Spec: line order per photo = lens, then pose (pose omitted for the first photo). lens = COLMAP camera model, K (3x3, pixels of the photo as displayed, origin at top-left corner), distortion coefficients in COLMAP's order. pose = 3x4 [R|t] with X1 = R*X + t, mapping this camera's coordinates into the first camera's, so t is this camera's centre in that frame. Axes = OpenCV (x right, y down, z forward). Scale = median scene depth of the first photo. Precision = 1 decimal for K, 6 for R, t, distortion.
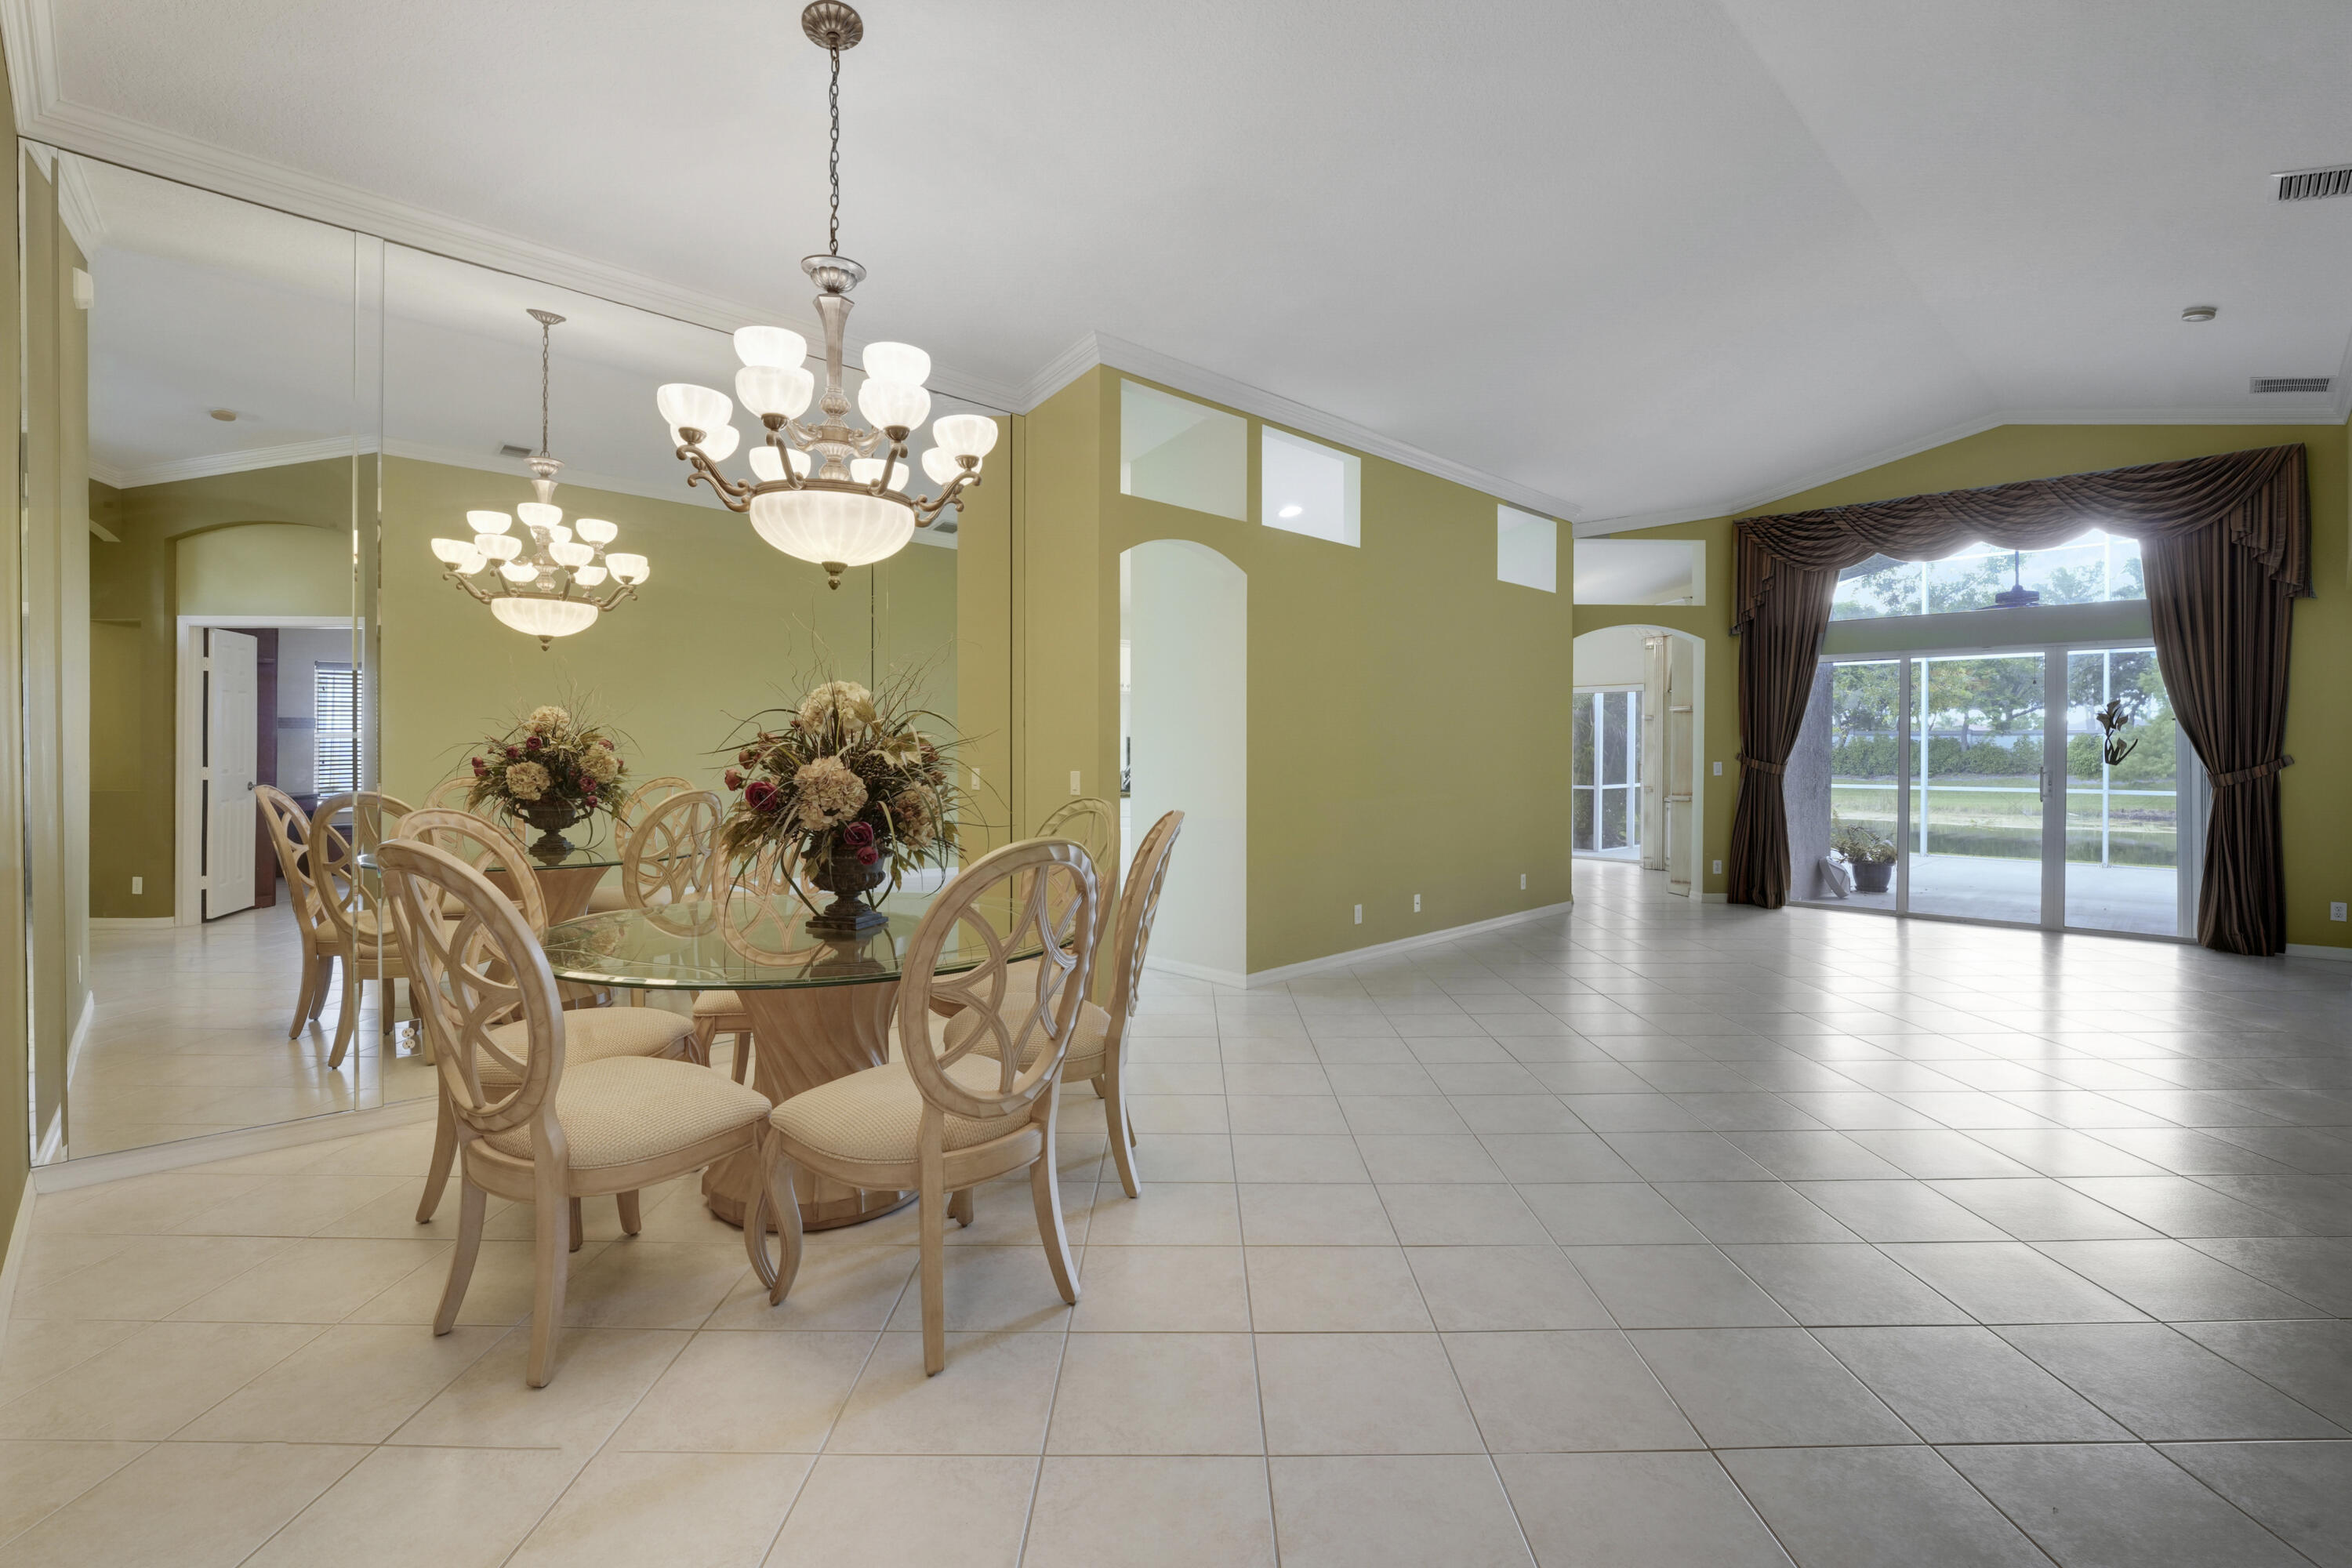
lens RADIAL K [[1078.4, 0, 1179.5], [0, 1078.4, 753.2], [0, 0, 1]] dist [-0.011550, 0.000697]
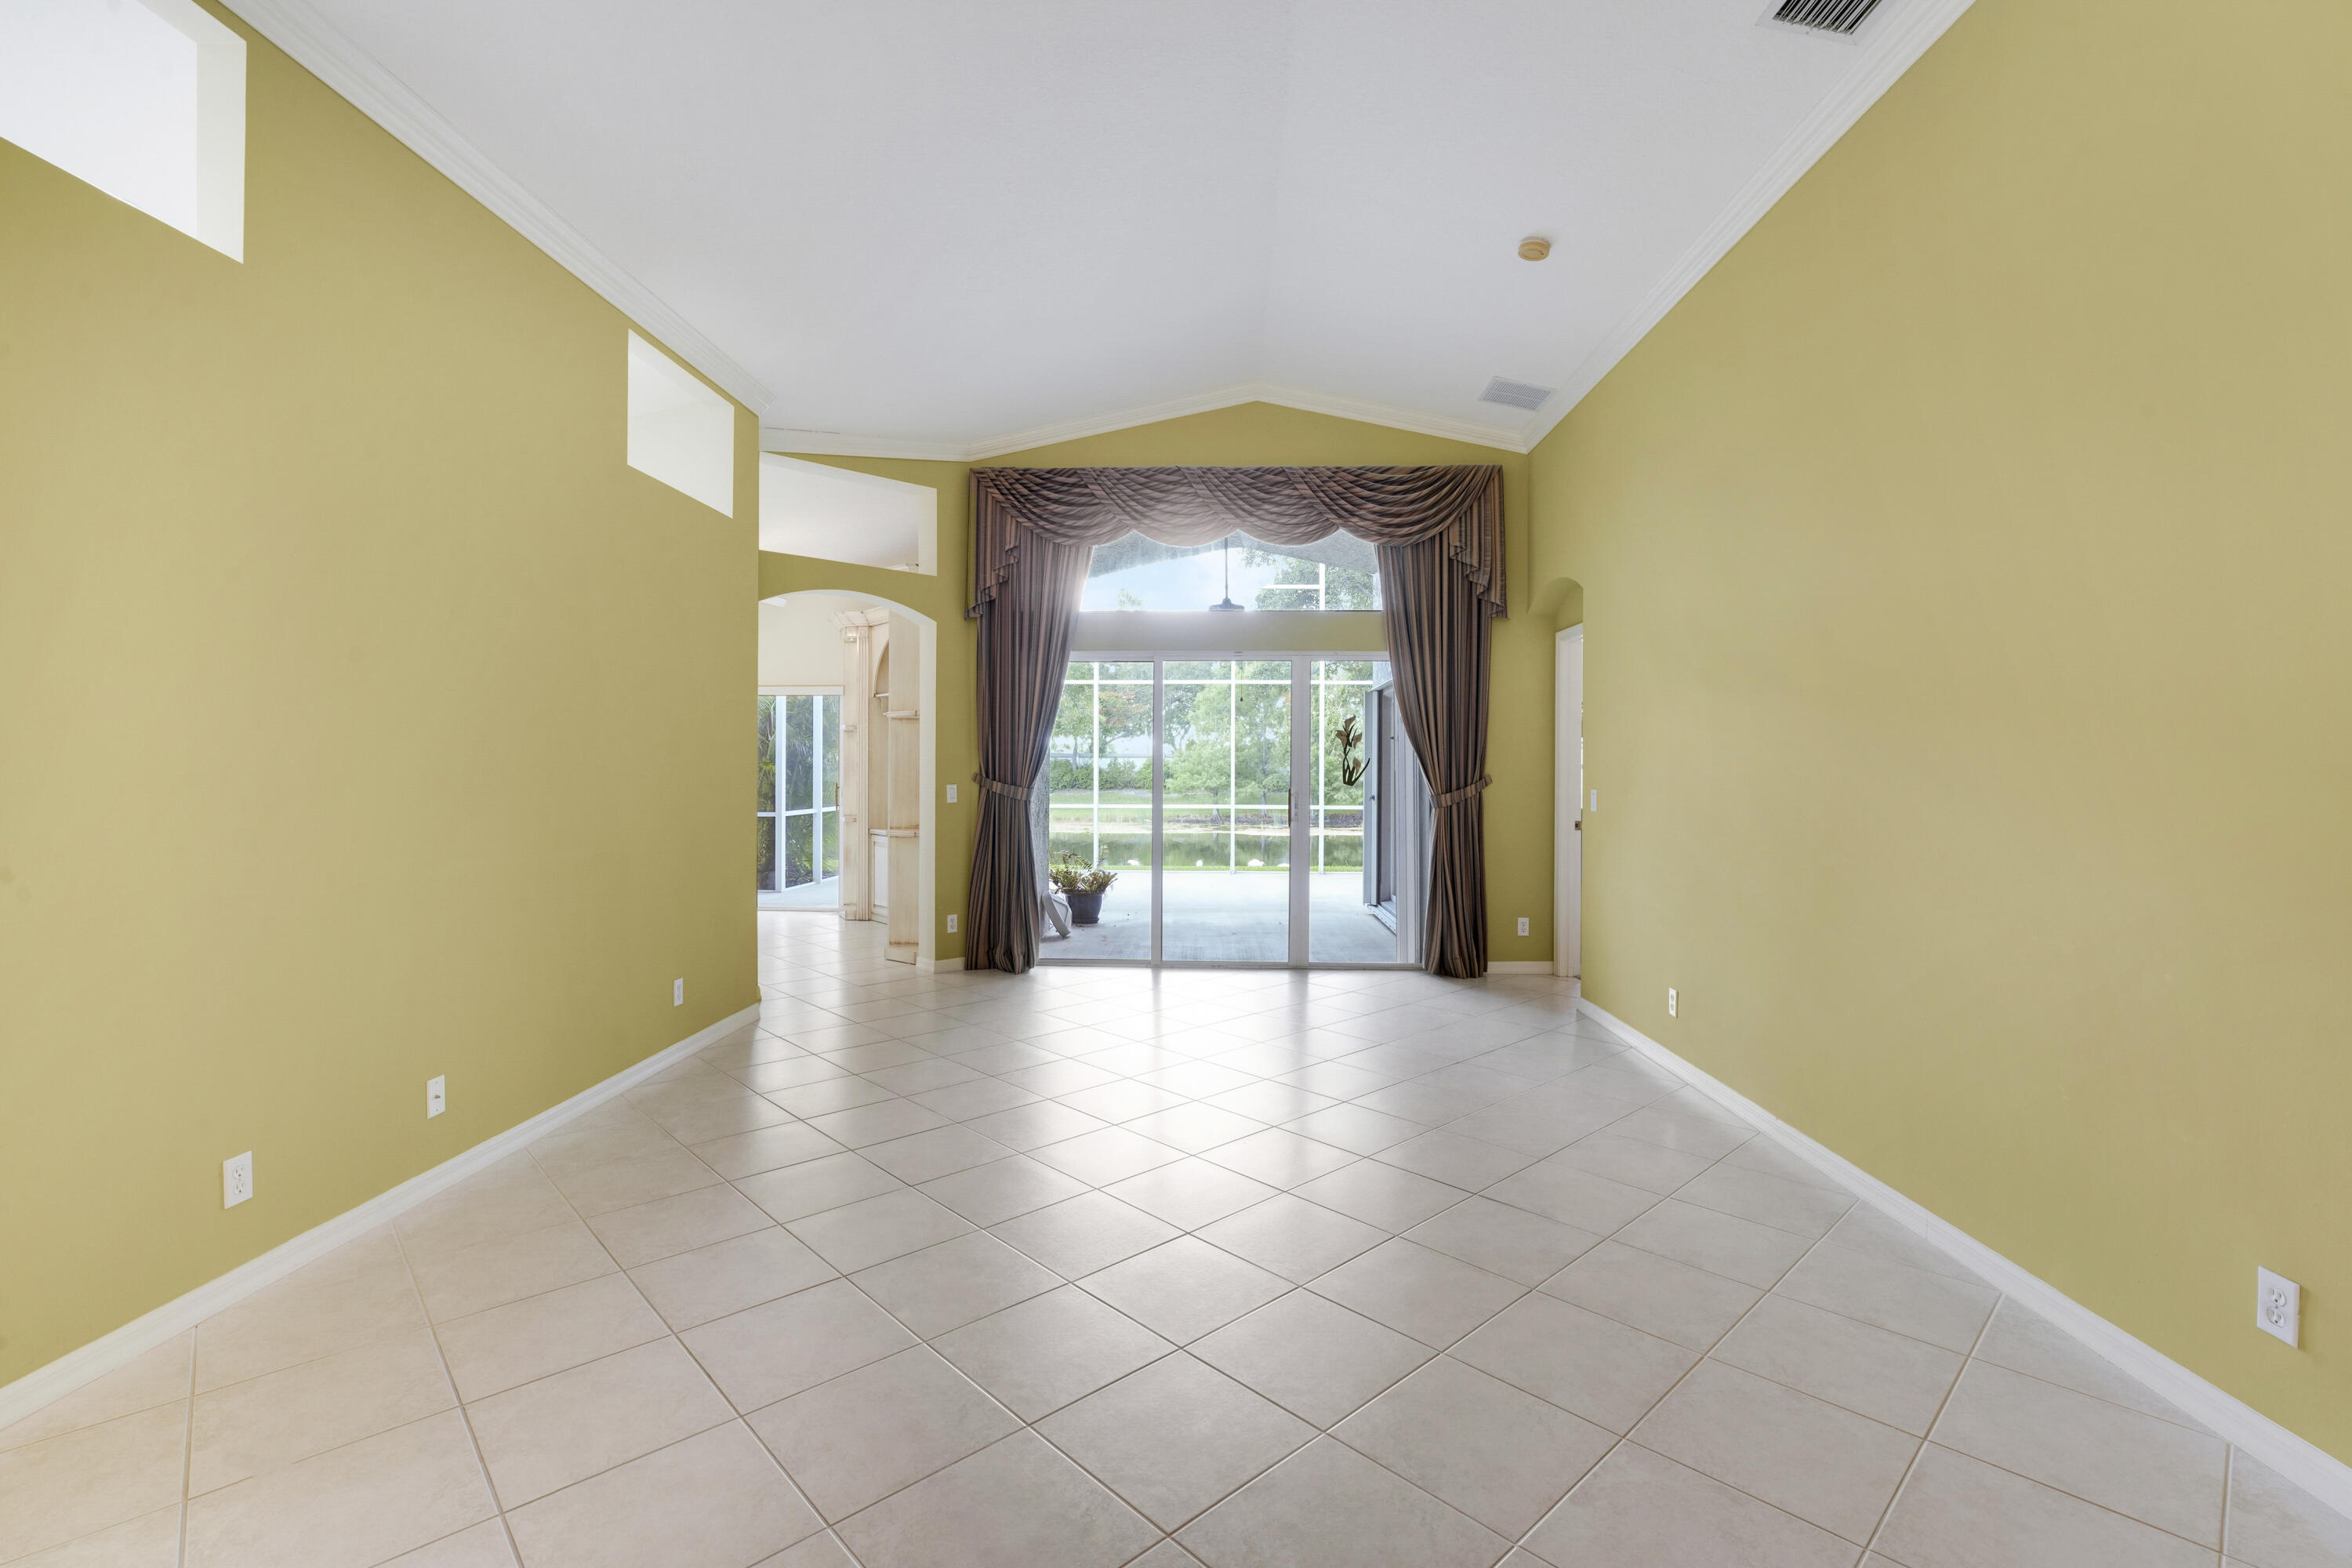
lens RADIAL K [[1012.9, 0, 1177.4], [0, 1012.9, 787.8], [0, 0, 1]] dist [-0.018554, 0.000148]
pose [[0.725424, -0.010644, 0.688220, 0.128216], [0.000066, 0.999881, 0.015394, -0.000660], [-0.688302, -0.011122, 0.725339, 0.382009]]
